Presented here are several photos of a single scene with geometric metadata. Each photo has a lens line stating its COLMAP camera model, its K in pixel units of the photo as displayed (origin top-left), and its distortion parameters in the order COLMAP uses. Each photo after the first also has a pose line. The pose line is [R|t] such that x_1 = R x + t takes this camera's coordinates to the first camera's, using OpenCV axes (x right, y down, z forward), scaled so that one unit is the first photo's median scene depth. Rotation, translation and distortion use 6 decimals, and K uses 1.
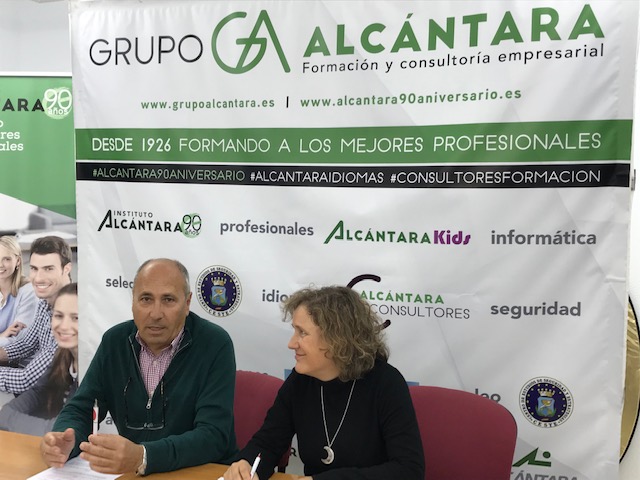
lens RADIAL K [[781.9, 0, 320.0], [0, 781.9, 240.0], [0, 0, 1]] dist [0.210154, -0.821595]
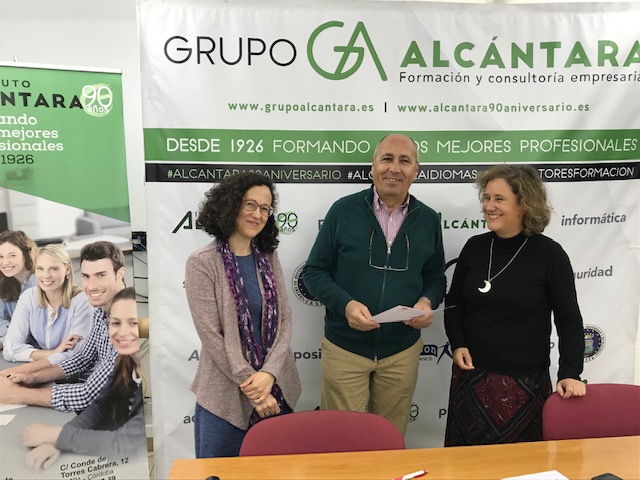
lens RADIAL K [[604.8, 0, 320.0], [0, 604.8, 240.0], [0, 0, 1]] dist [0.095062, -0.259748]
pose [[0.894425, -0.065664, 0.442371, -0.495297], [0.047518, 0.997516, 0.051991, -0.036672], [-0.444687, -0.025481, 0.895324, 0.260784]]
